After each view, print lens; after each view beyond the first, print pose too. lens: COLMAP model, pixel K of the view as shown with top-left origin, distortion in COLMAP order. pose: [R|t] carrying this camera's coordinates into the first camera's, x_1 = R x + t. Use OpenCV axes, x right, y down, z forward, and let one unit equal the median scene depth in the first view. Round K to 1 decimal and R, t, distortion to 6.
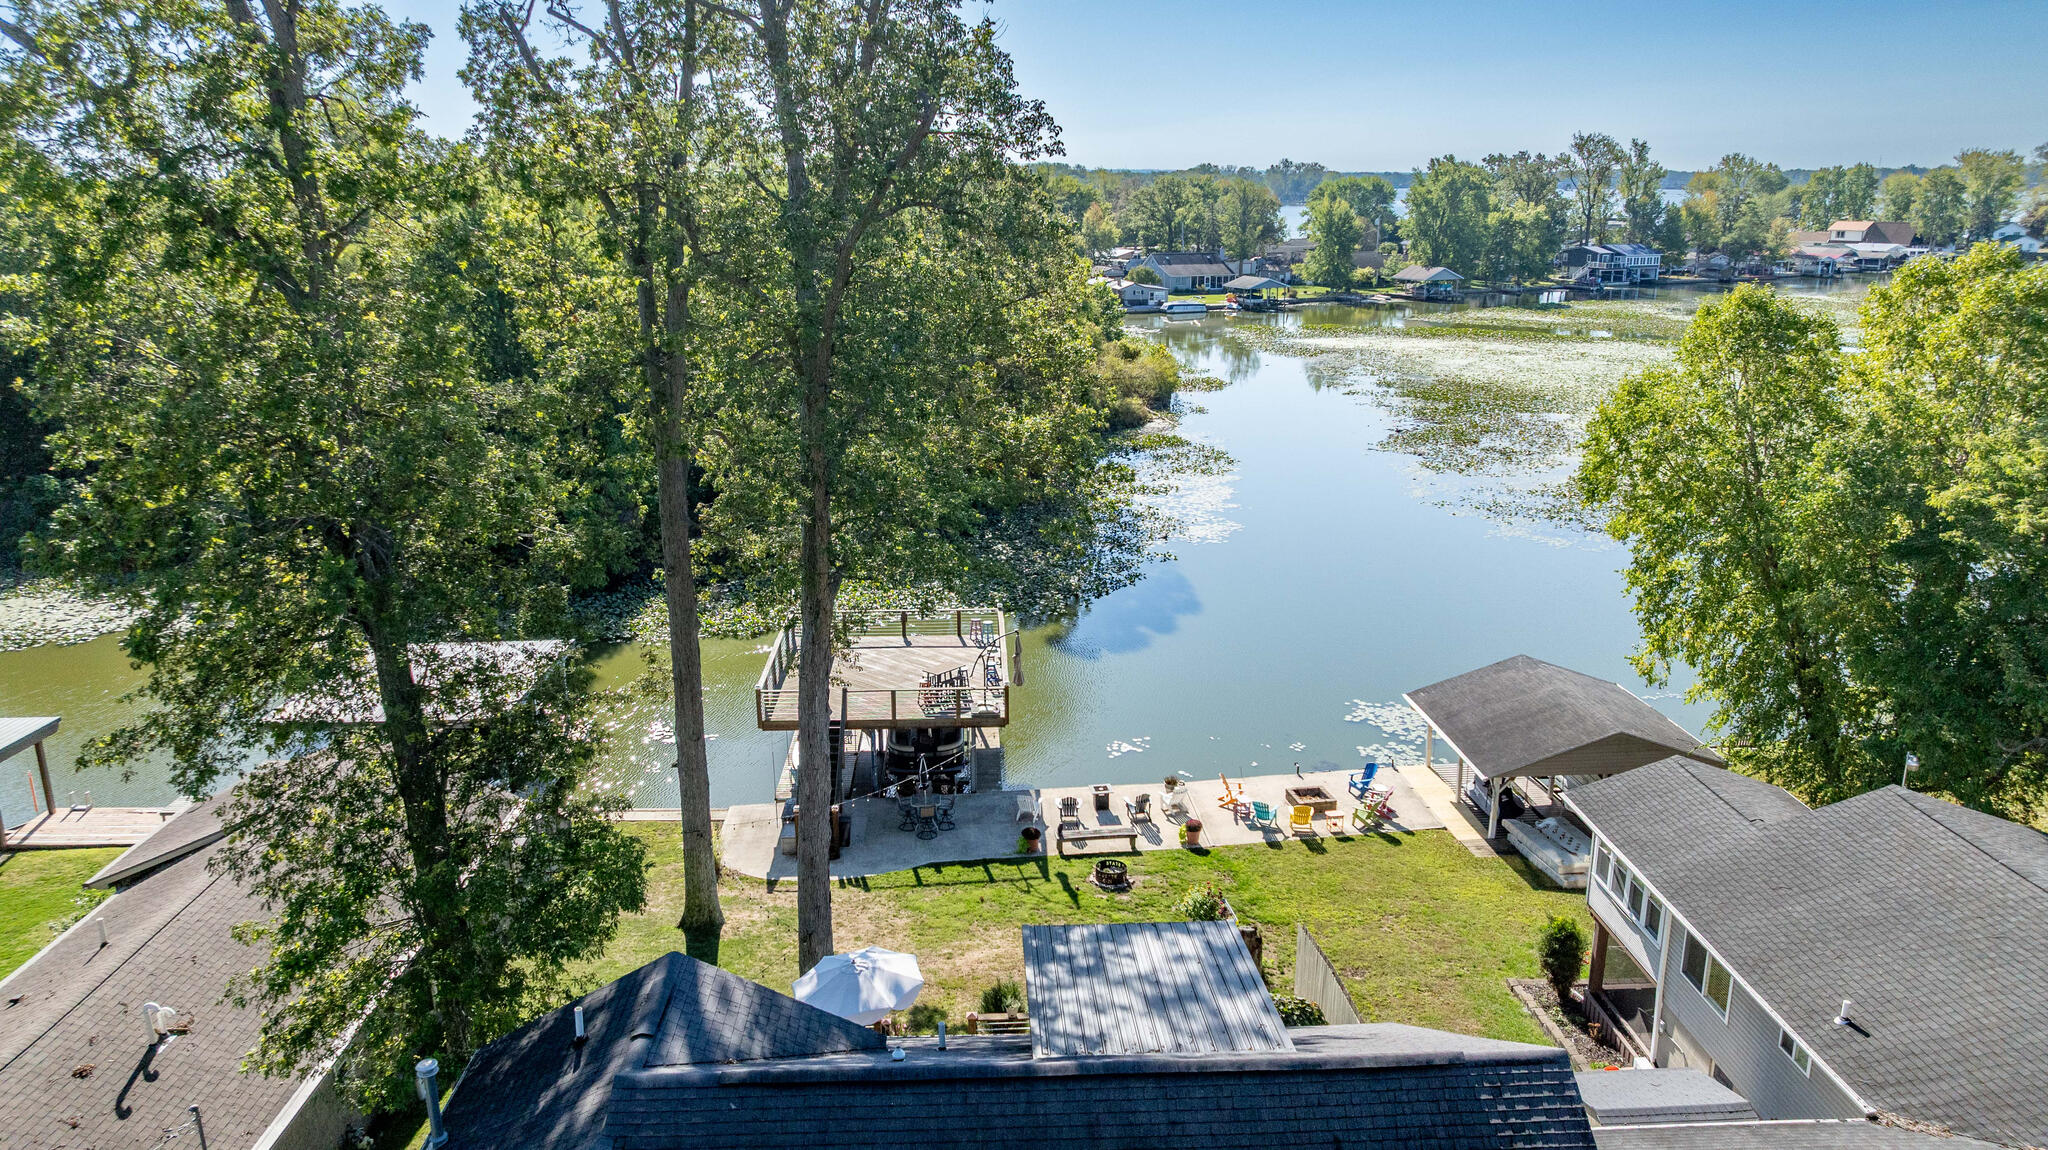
lens RADIAL K [[1471.4, 0, 1026.2], [0, 1471.4, 577.0], [0, 0, 1]] dist [-0.027173, 0.014808]
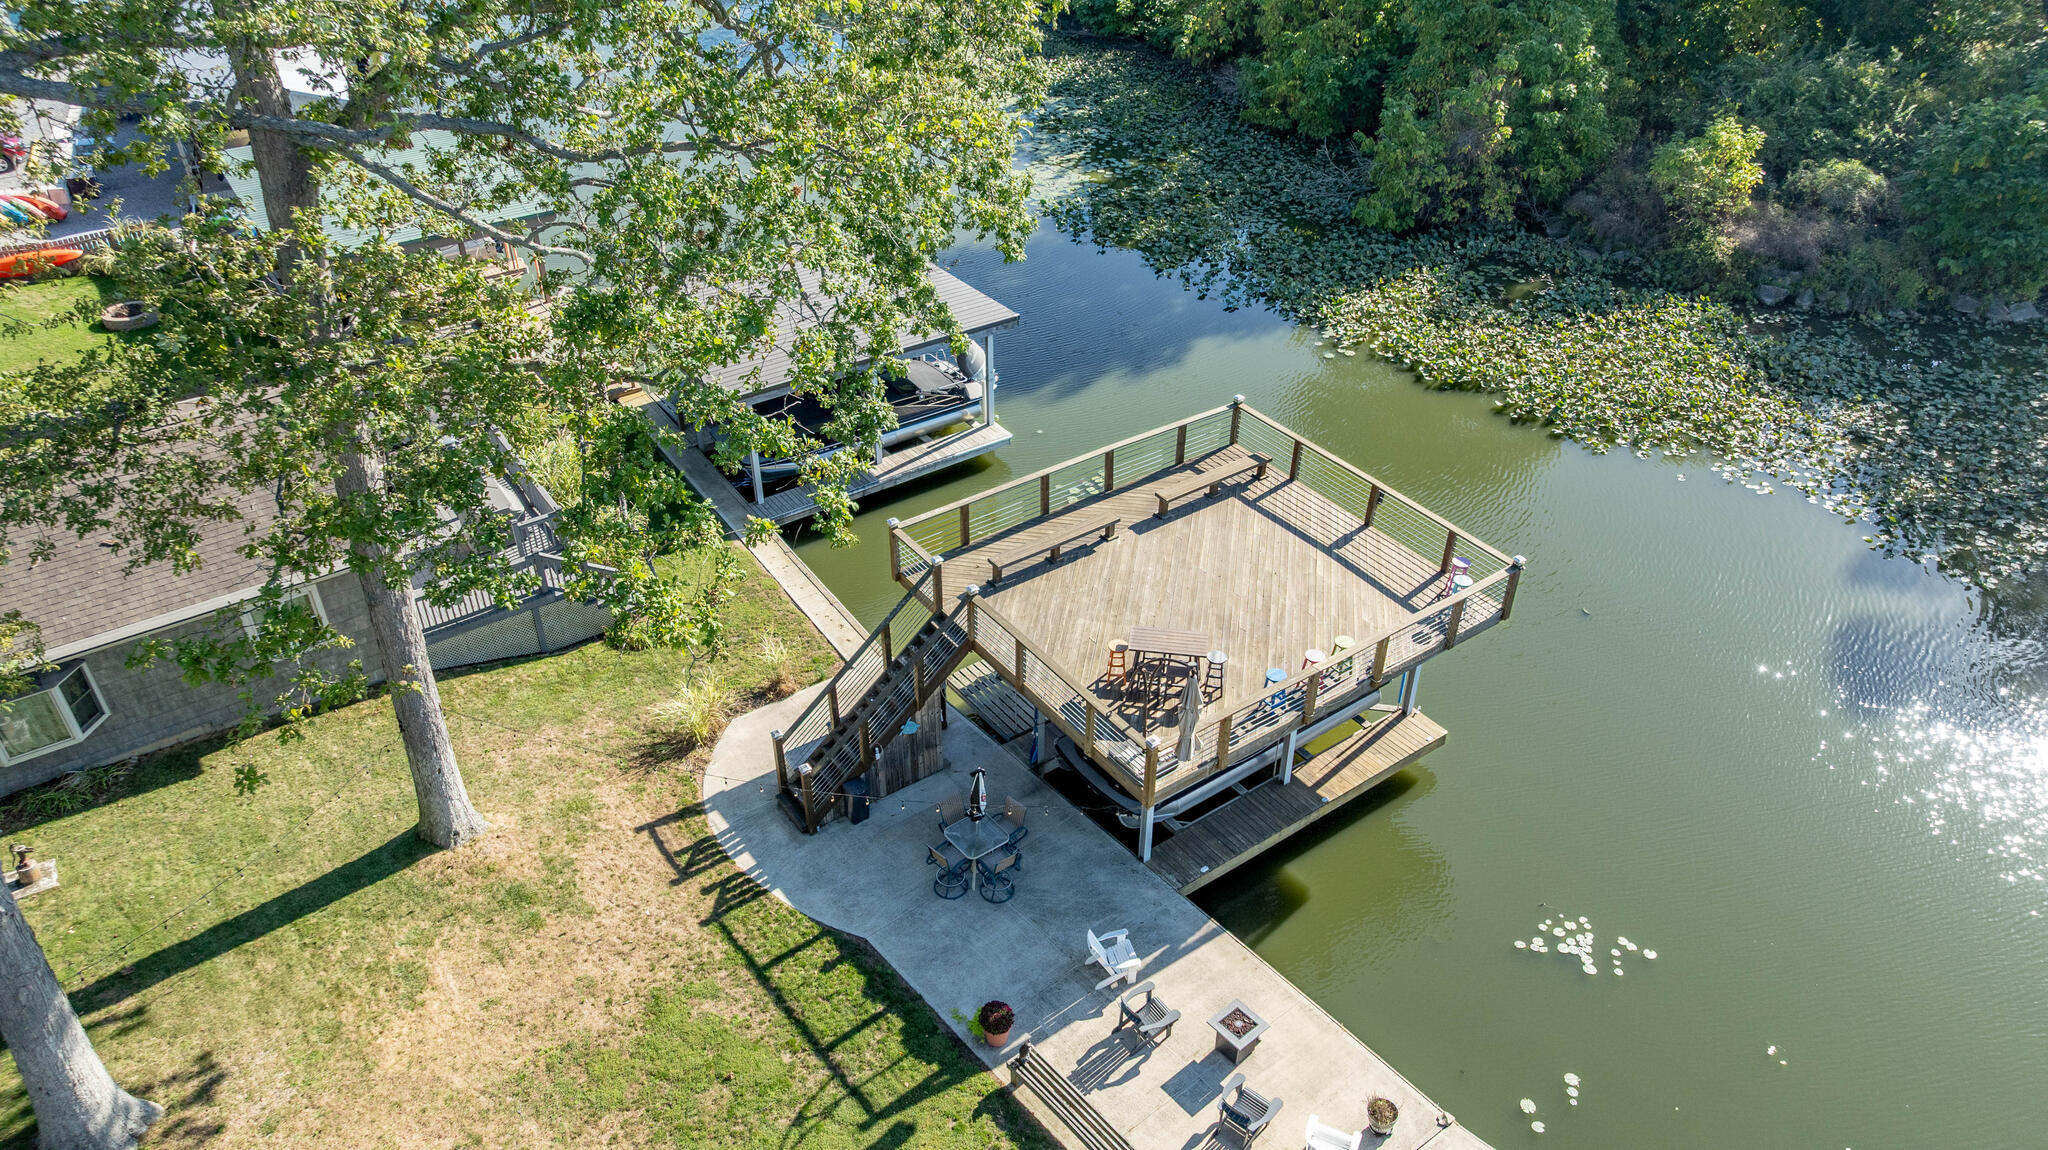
lens RADIAL K [[1471.4, 0, 1023.4], [0, 1471.4, 574.8], [0, 0, 1]] dist [-0.027173, 0.014808]
pose [[0.537184, 0.487269, -0.688478, 0.295091], [-0.224325, 0.869387, 0.440277, -0.196469], [0.813087, -0.082067, 0.576328, 0.732710]]
